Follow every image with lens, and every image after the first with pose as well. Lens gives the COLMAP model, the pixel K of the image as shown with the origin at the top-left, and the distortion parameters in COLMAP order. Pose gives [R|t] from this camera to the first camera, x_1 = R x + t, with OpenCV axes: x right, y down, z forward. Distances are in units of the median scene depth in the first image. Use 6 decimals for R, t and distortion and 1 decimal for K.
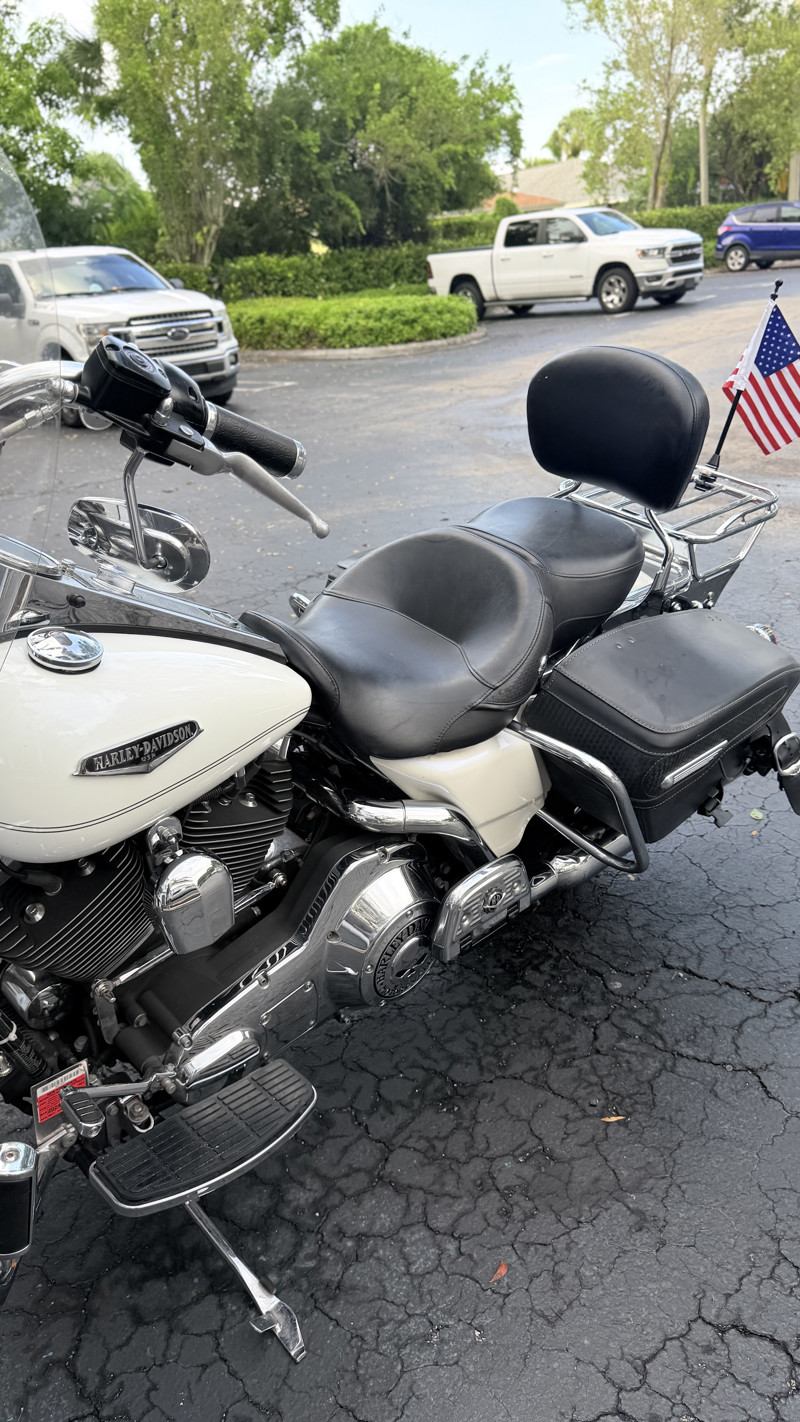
lens RADIAL K [[1015.9, 0, 369.1], [0, 1015.9, 703.5], [0, 0, 1]] dist [-0.029379, 0.000403]
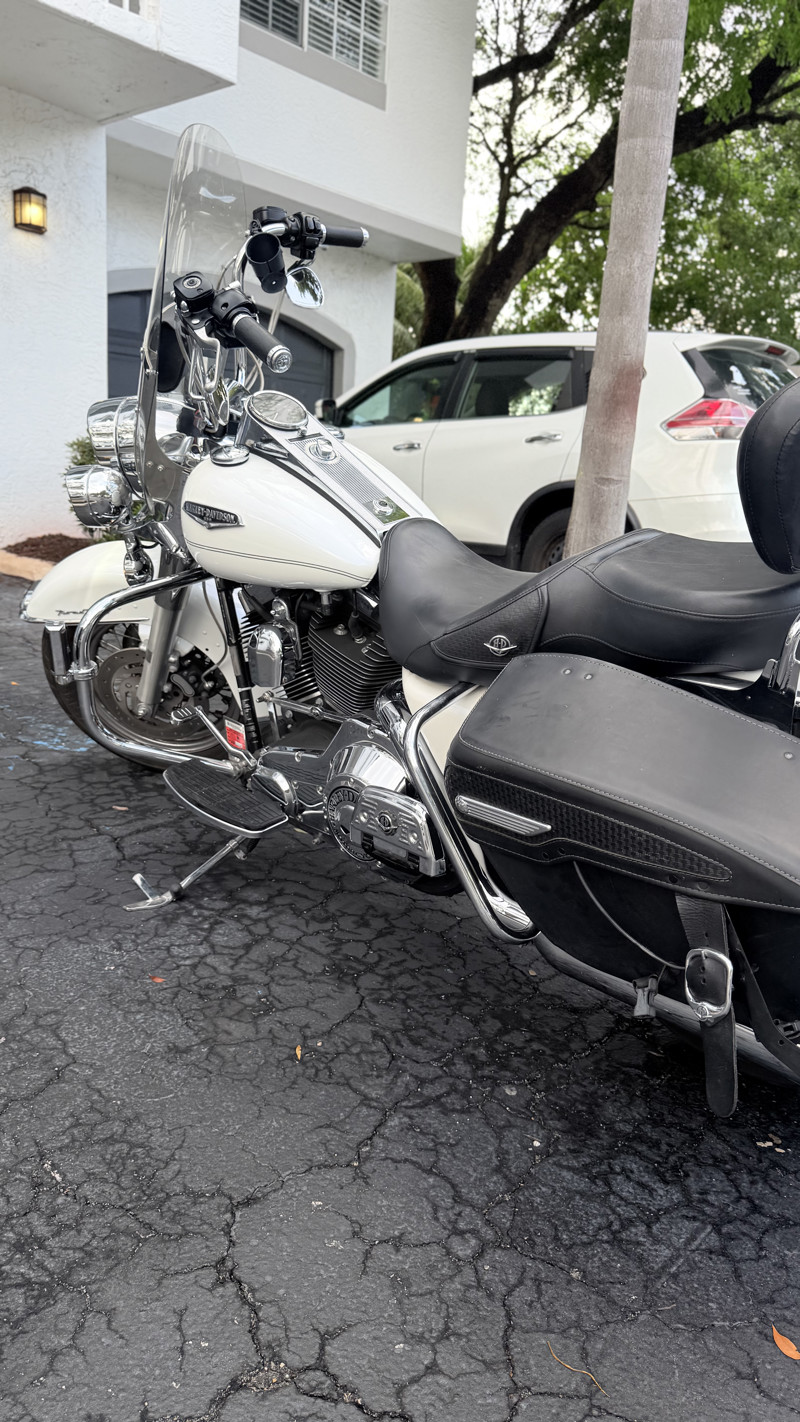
lens RADIAL K [[1015.9, 0, 409.6], [0, 1015.9, 714.7], [0, 0, 1]] dist [-0.029379, 0.000403]
pose [[0.052613, 0.346142, -0.936706, 0.838741], [-0.432359, 0.853426, 0.291083, -0.171618], [0.900165, 0.389678, 0.194559, 0.597936]]
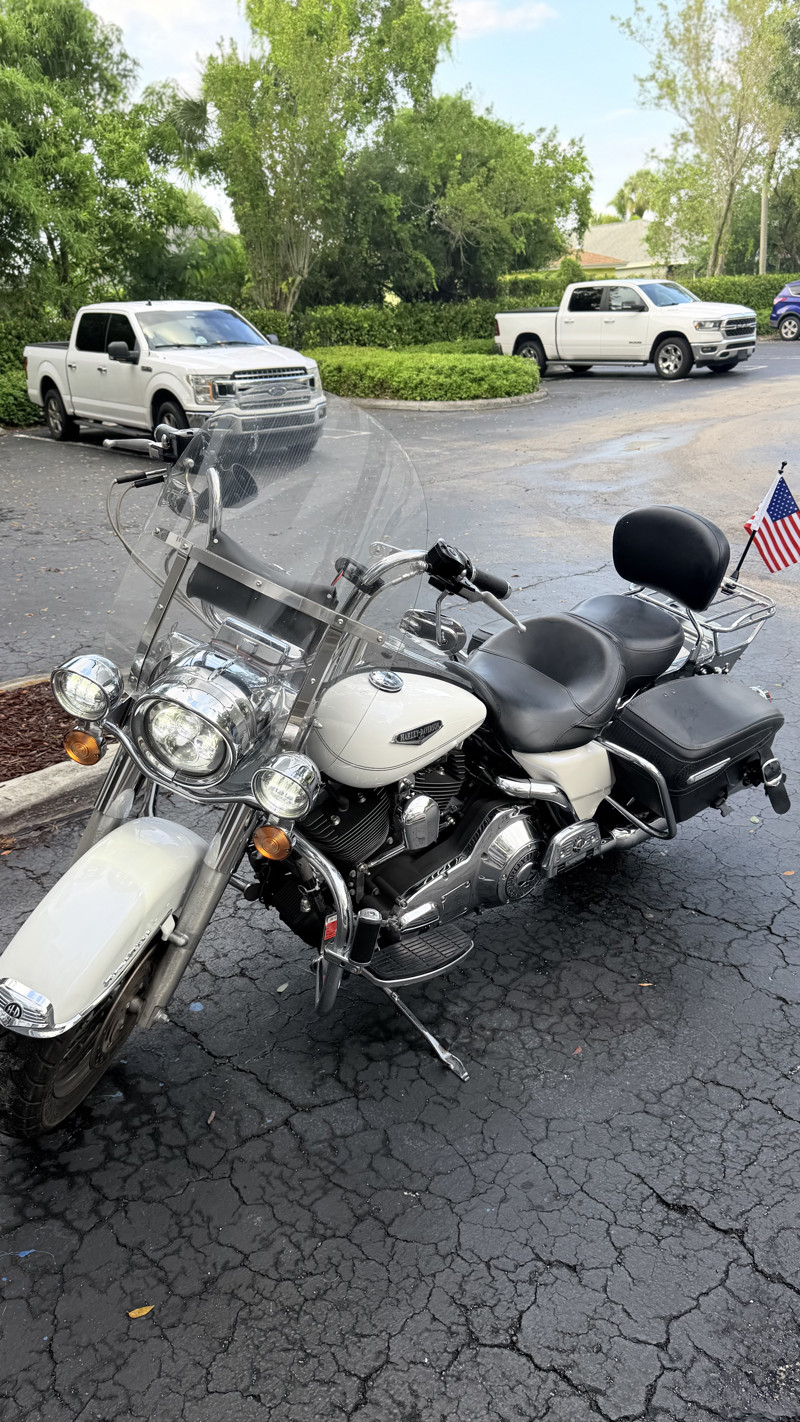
lens RADIAL K [[1013.4, 0, 354.0], [0, 1013.4, 693.7], [0, 0, 1]] dist [0.003448, -0.044700]
pose [[0.996815, 0.066434, -0.044109, -0.144451], [-0.067935, 0.997129, -0.033434, 0.023747], [0.041761, 0.036324, 0.998467, -0.517915]]
